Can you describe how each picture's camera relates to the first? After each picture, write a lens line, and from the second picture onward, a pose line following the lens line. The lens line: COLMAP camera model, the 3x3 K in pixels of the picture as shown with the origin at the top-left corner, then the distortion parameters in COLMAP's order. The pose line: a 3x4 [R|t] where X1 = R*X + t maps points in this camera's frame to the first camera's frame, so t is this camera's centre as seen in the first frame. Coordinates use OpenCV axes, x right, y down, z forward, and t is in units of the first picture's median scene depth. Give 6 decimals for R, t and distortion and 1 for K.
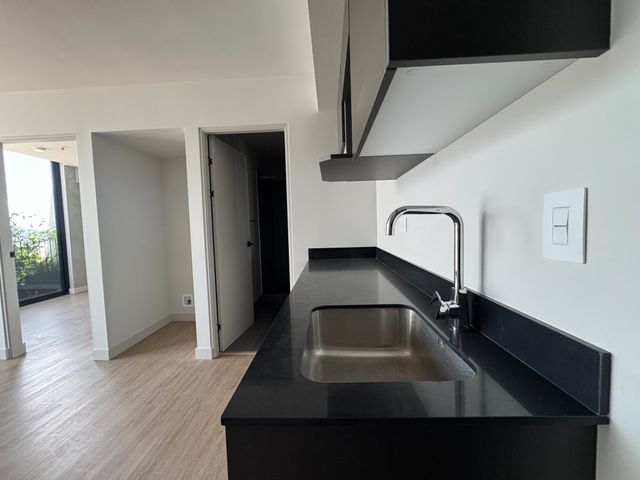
lens RADIAL K [[256.9, 0, 317.2], [0, 256.9, 242.9], [0, 0, 1]] dist [-0.004344, -0.001285]
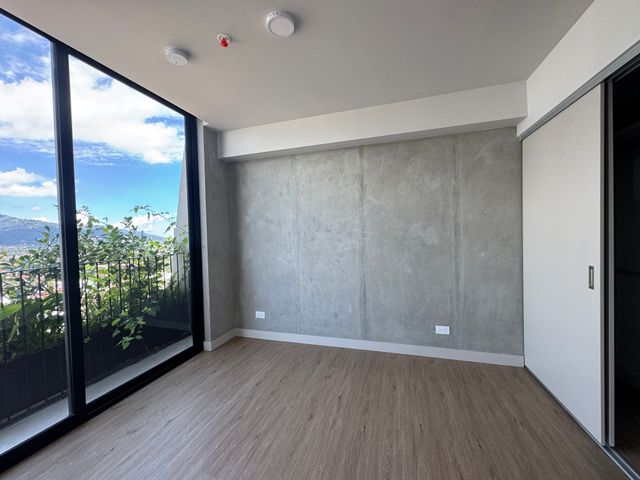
lens RADIAL K [[256.9, 0, 319.4], [0, 256.9, 241.6], [0, 0, 1]] dist [-0.004344, -0.001285]
pose [[0.963787, 0.009894, -0.266490, -1.148628], [-0.018833, 0.999342, -0.031008, -0.060375], [0.266008, 0.034904, 0.963339, 1.025664]]
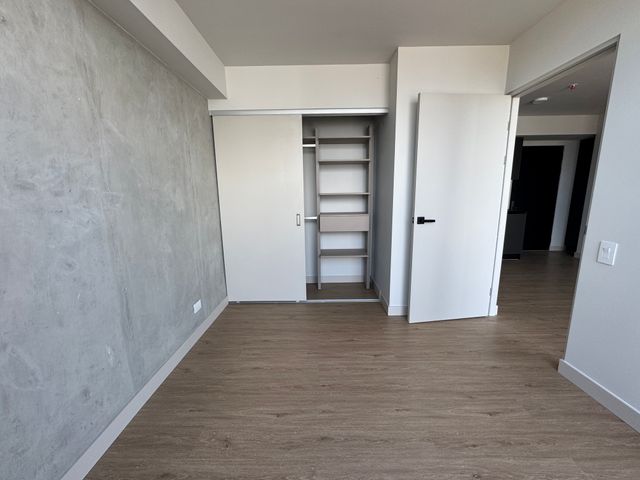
lens RADIAL K [[256.9, 0, 318.9], [0, 256.9, 240.4], [0, 0, 1]] dist [-0.004344, -0.001285]
pose [[-0.040390, -0.152154, 0.987531, -1.837183], [0.087035, 0.984045, 0.155177, -0.086225], [-0.995386, 0.092218, -0.026503, 1.728524]]
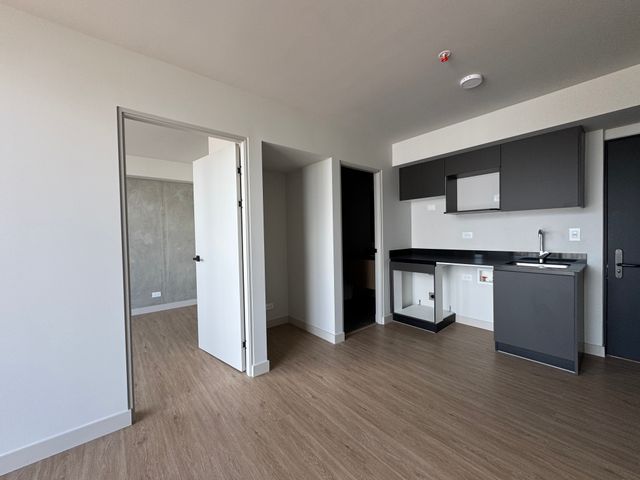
lens RADIAL K [[256.9, 0, 320.6], [0, 256.9, 239.1], [0, 0, 1]] dist [-0.004344, -0.001285]
pose [[0.736525, 0.000990, 0.676409, -1.299005], [0.043941, 0.997817, -0.049307, 0.013326], [-0.674981, 0.066038, 0.734873, 0.113296]]
